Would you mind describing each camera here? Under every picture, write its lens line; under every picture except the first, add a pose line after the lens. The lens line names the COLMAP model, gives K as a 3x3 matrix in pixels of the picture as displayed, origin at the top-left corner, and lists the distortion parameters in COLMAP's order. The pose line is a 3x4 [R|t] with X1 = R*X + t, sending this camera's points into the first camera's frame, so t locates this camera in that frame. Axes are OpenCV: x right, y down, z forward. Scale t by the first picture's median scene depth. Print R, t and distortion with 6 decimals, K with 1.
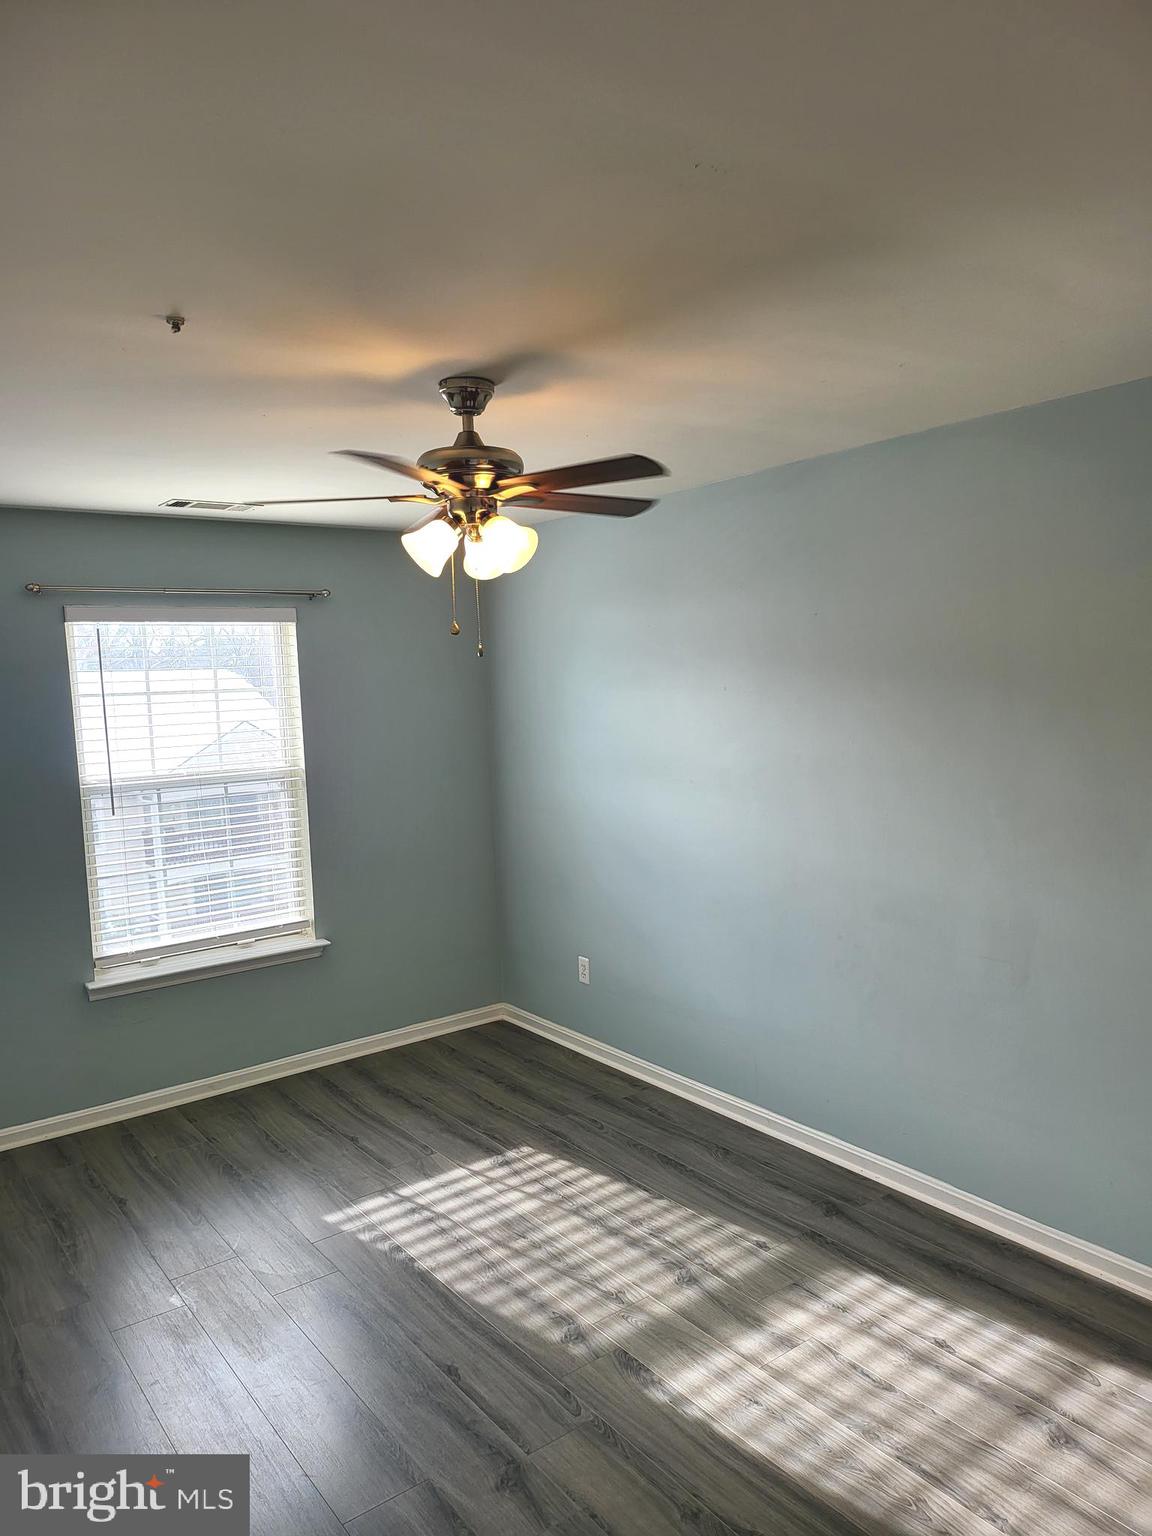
lens RADIAL K [[1073.9, 0, 577.3], [0, 1073.9, 769.0], [0, 0, 1]] dist [-0.000254, -0.003794]
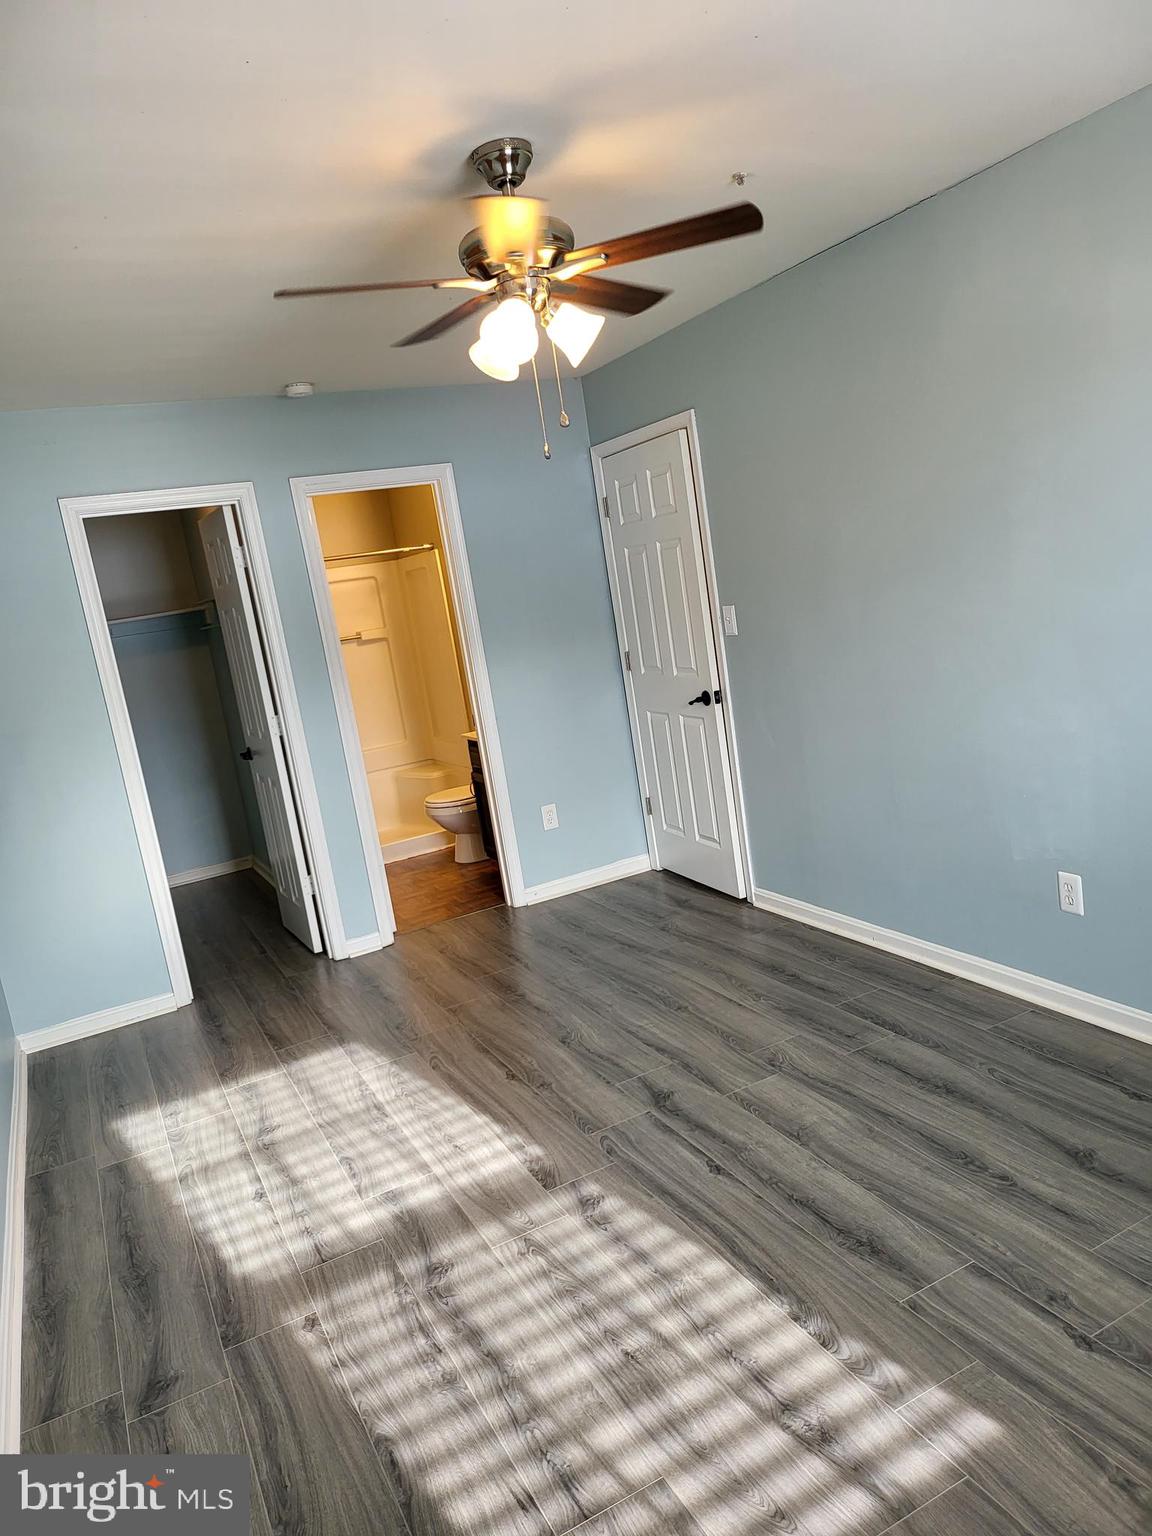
lens RADIAL K [[1073.9, 0, 575.3], [0, 1073.9, 769.1], [0, 0, 1]] dist [-0.000254, -0.003794]
pose [[-0.969448, 0.144659, 0.198103, -0.212563], [0.191675, 0.950704, 0.243767, -0.063170], [-0.153075, 0.274291, -0.949385, 1.639659]]
